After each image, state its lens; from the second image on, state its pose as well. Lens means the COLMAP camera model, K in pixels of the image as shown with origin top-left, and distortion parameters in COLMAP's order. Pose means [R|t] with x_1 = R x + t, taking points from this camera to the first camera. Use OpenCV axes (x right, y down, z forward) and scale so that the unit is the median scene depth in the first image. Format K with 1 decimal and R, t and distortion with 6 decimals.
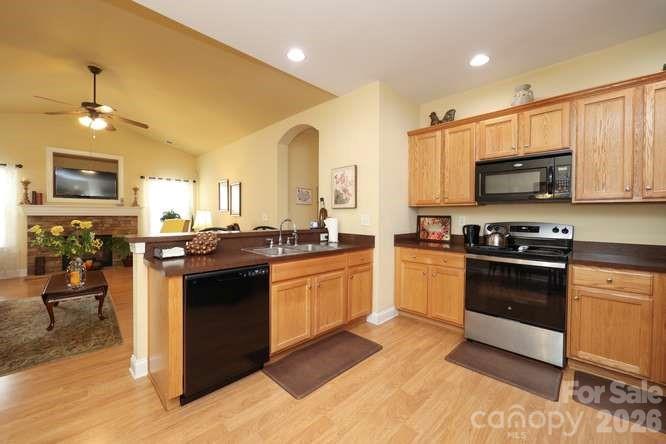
lens RADIAL K [[264.1, 0, 329.4], [0, 264.1, 219.1], [0, 0, 1]] dist [-0.000127, 0.000050]
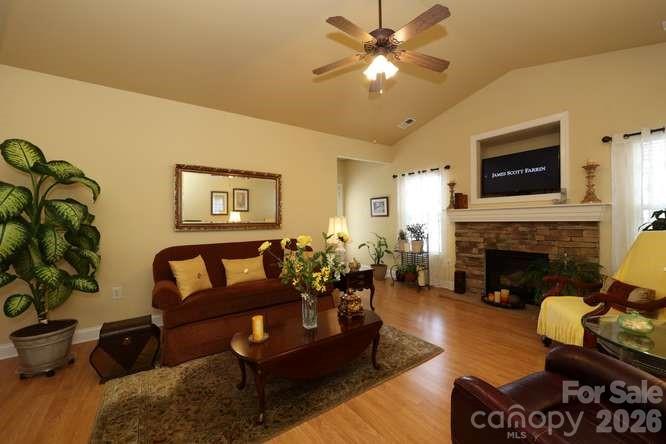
lens RADIAL K [[264.1, 0, 329.4], [0, 264.1, 219.1], [0, 0, 1]] dist [-0.000127, 0.000050]
pose [[-0.142873, -0.006470, -0.989720, -0.209152], [-0.002800, 0.999977, -0.006133, -0.014630], [0.989737, 0.001895, -0.142888, 0.696239]]
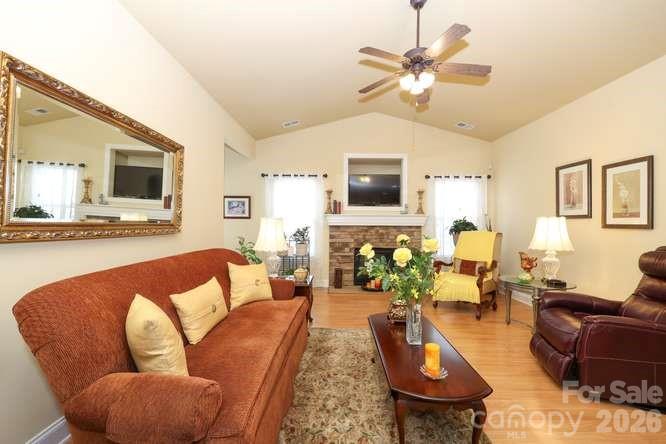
lens RADIAL K [[264.1, 0, 329.4], [0, 264.1, 219.1], [0, 0, 1]] dist [-0.000127, 0.000050]
pose [[0.703384, -0.009089, -0.710752, -0.431351], [-0.014812, 0.999514, -0.027440, -0.008465], [0.710656, 0.029829, 0.702907, 0.297505]]
